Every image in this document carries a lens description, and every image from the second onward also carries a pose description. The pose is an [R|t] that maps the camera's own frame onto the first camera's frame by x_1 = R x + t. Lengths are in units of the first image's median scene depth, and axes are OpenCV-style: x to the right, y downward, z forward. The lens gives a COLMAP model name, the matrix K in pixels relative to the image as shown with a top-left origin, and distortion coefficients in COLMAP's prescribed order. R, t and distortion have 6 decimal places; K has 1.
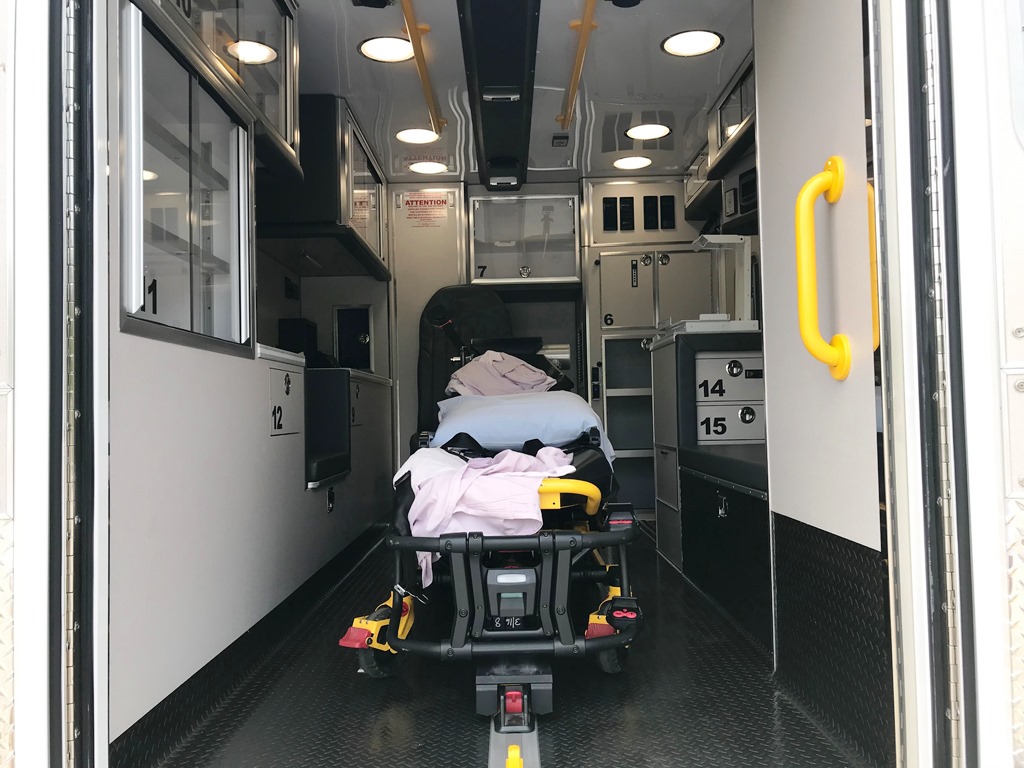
lens RADIAL K [[840.9, 0, 522.9], [0, 840.9, 366.8], [0, 0, 1]] dist [0.064061, -0.001129]
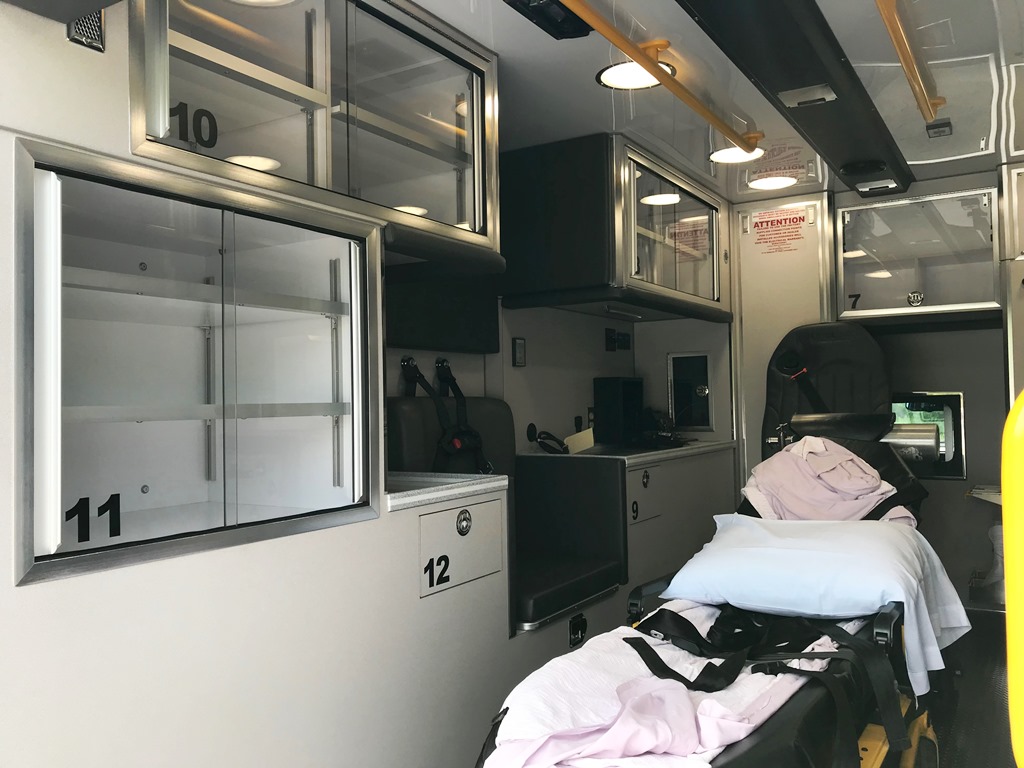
lens RADIAL K [[840.2, 0, 515.0], [0, 840.2, 378.8], [0, 0, 1]] dist [0.038445, -0.052743]
pose [[0.844823, -0.005319, -0.535019, 0.153930], [0.024222, 0.999306, 0.028312, -0.106151], [0.534497, -0.036878, 0.844366, 0.246627]]
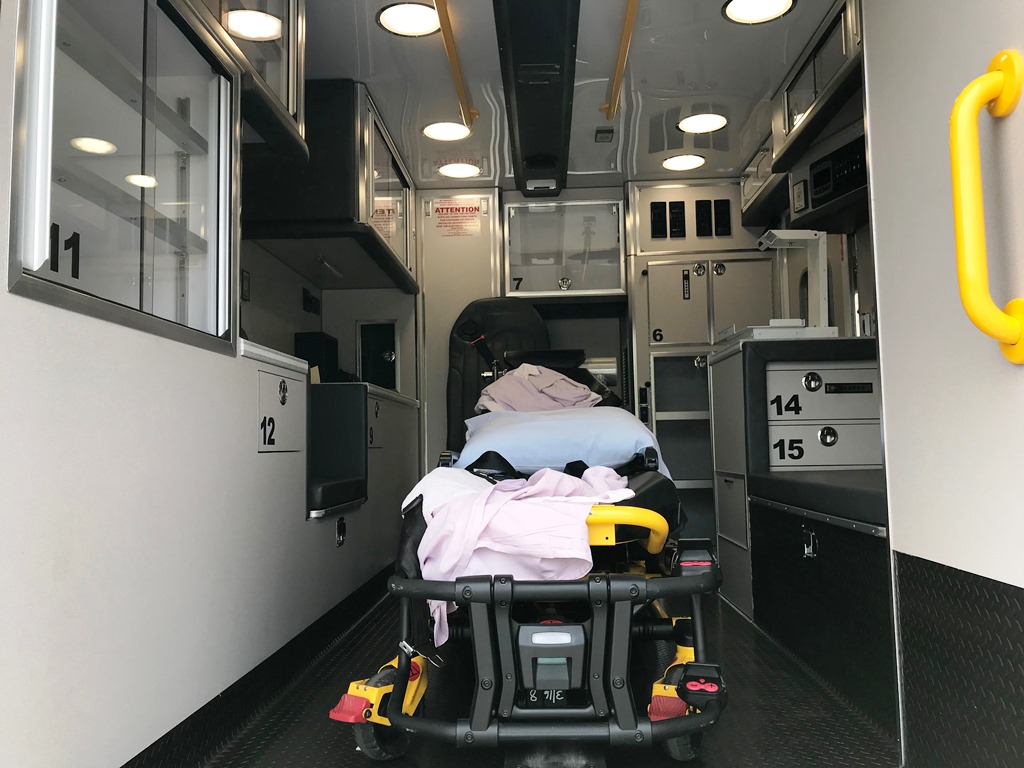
lens RADIAL K [[840.2, 0, 515.0], [0, 840.2, 378.8], [0, 0, 1]] dist [0.038445, -0.052743]
pose [[0.998506, -0.000891, -0.054638, -0.002457], [-0.000629, 0.999614, -0.027788, 0.022535], [0.054641, 0.027781, 0.998120, 0.131835]]
